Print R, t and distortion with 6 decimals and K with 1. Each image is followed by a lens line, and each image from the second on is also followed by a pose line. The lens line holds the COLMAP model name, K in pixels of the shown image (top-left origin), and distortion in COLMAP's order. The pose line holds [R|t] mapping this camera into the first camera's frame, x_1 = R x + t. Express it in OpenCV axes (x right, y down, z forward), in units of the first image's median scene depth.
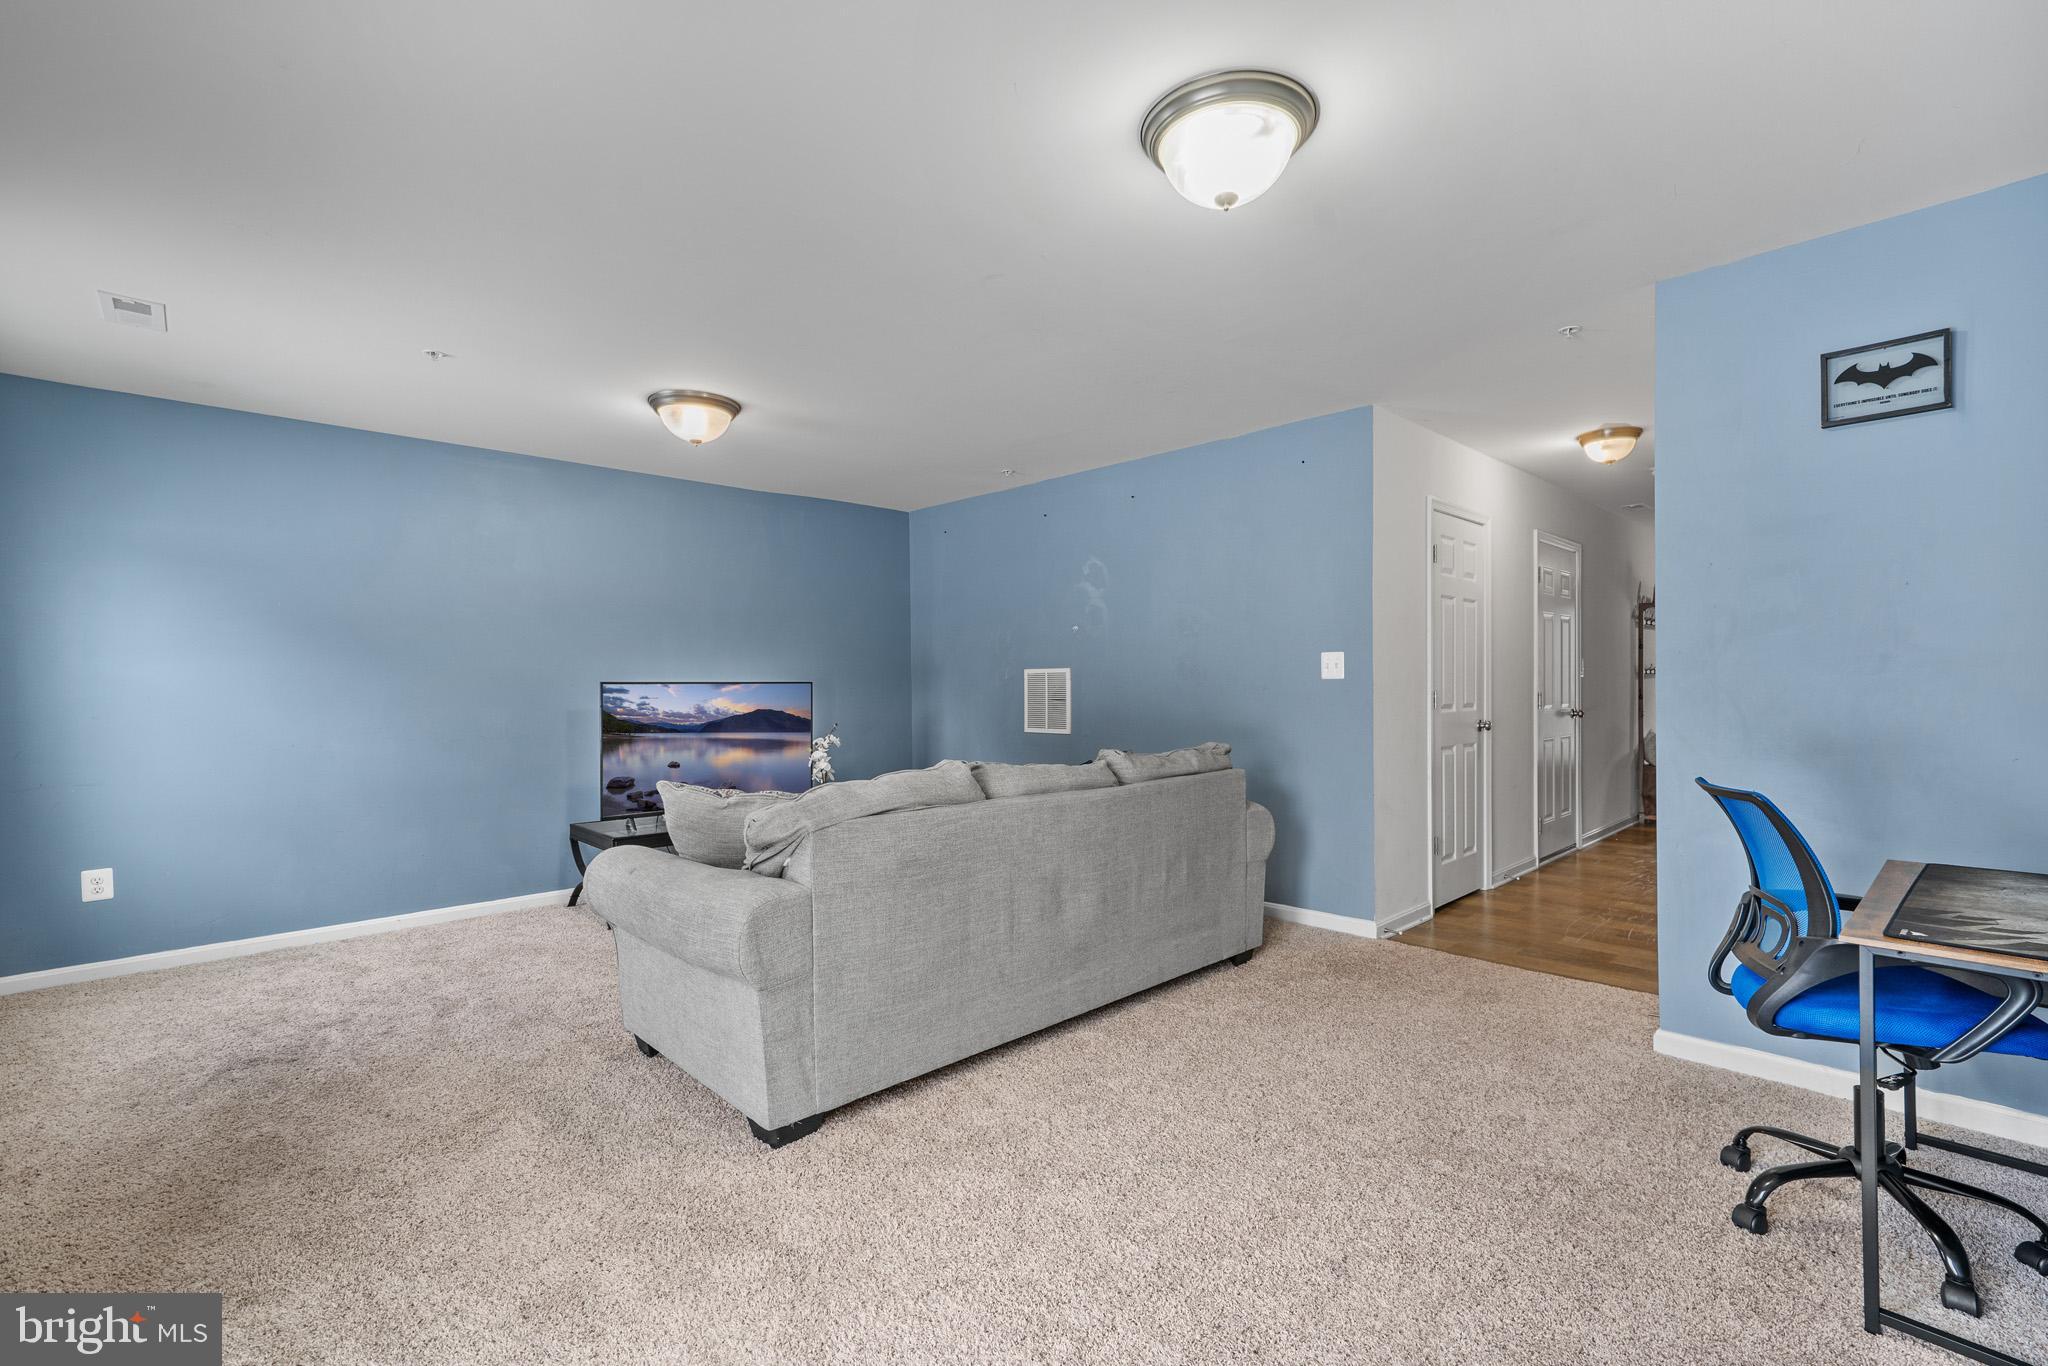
lens RADIAL K [[904.3, 0, 1024.0], [0, 904.3, 683.0], [0, 0, 1]] dist [-0.001664, -0.000110]
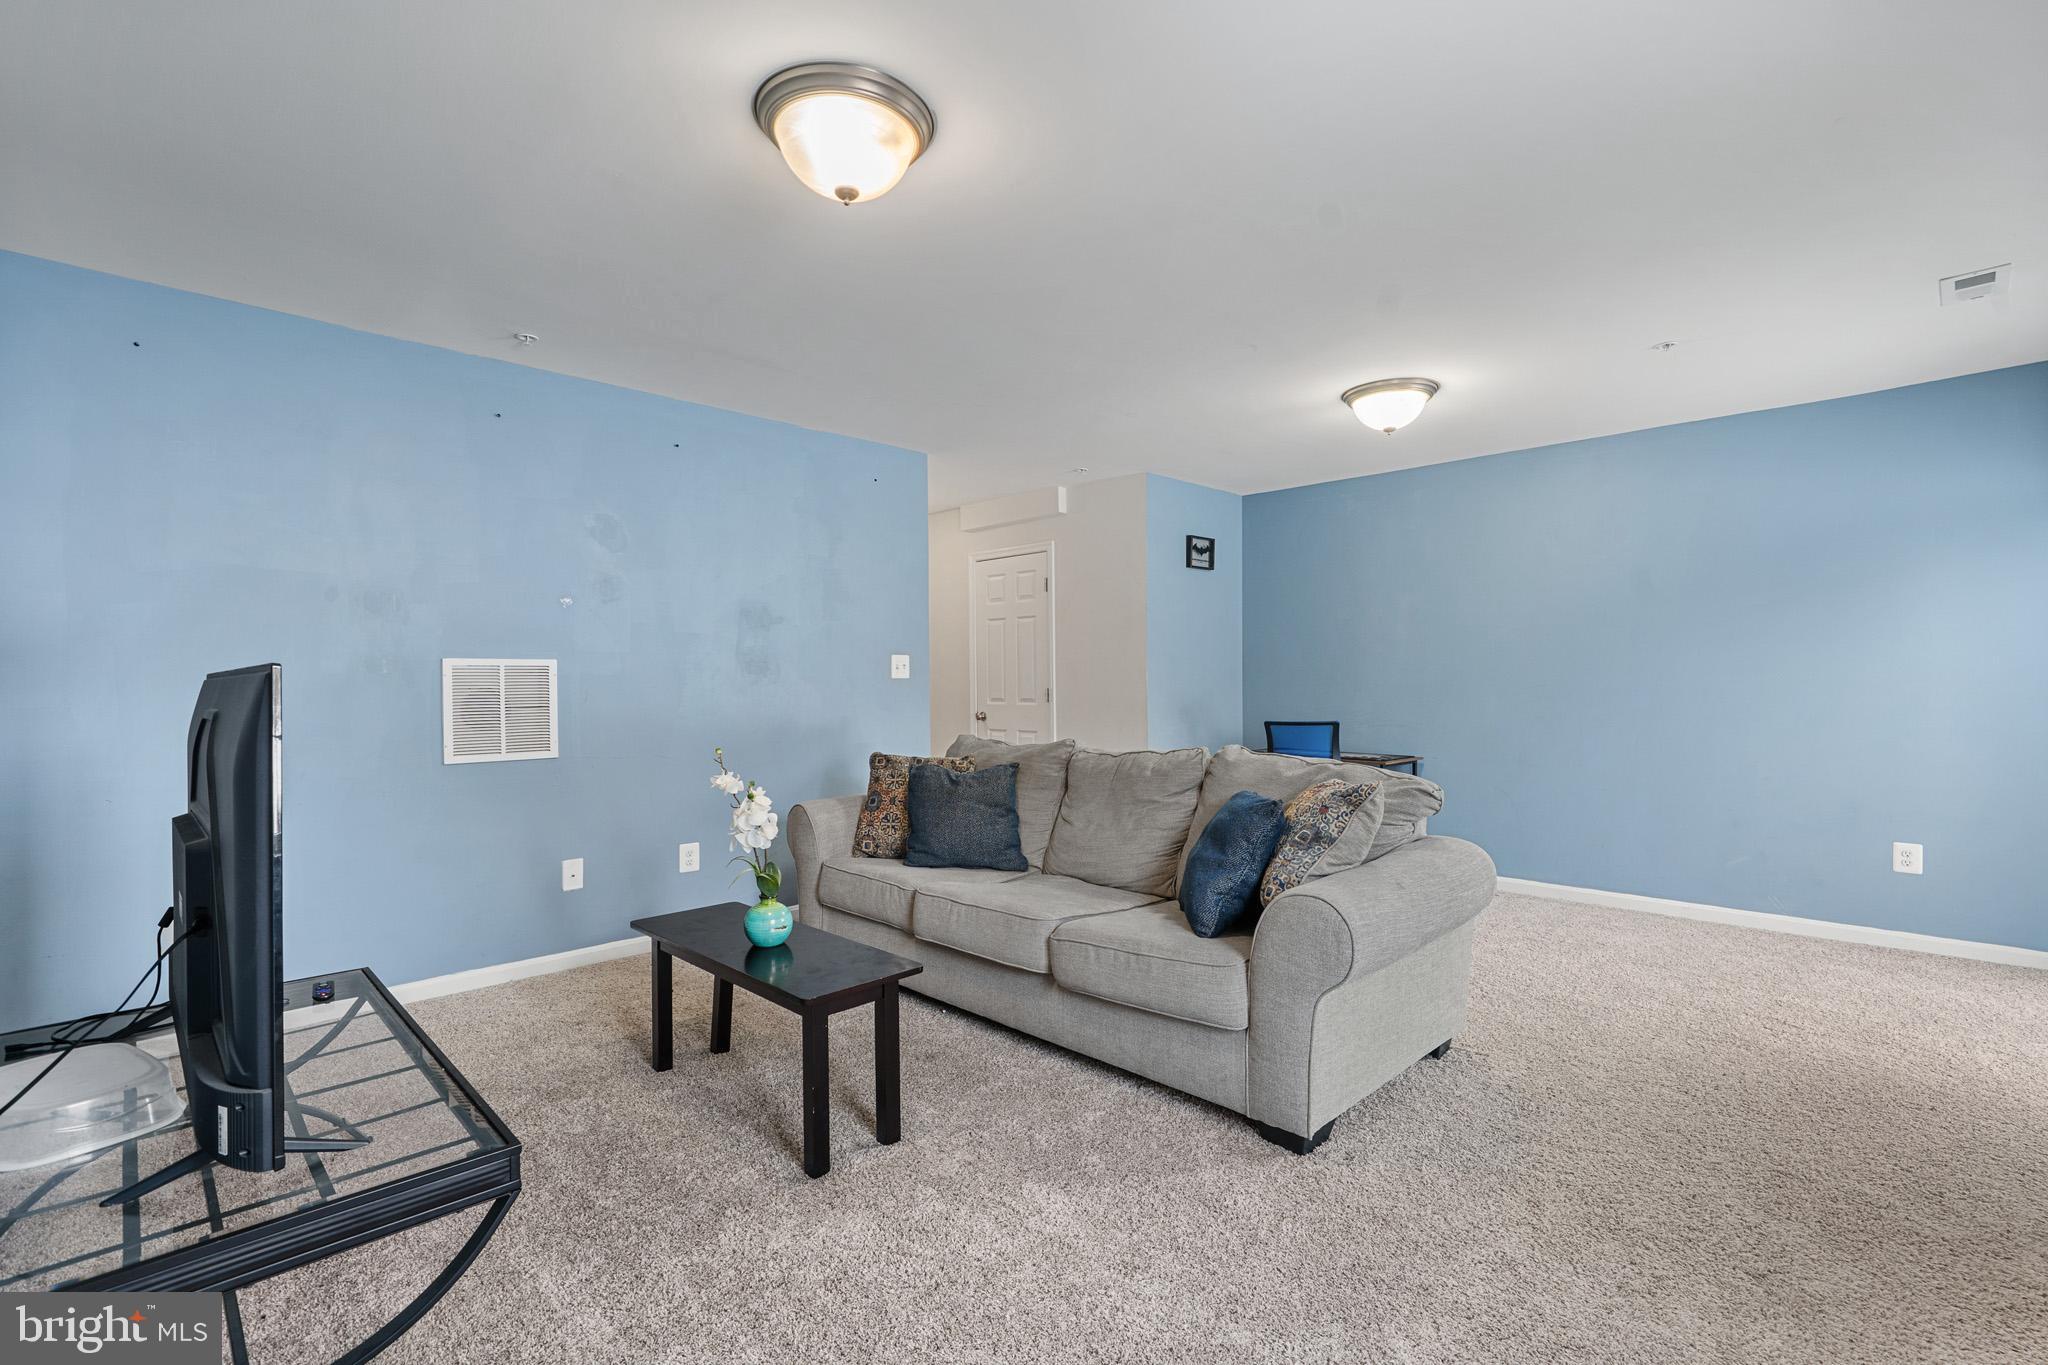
lens RADIAL K [[904.3, 0, 1024.0], [0, 904.3, 682.5], [0, 0, 1]] dist [-0.001664, -0.000110]
pose [[-0.007889, 0.001385, 0.999968, -0.522392], [0.002383, 0.999996, -0.001366, 0.002078], [-0.999966, 0.002373, -0.007892, 0.547879]]
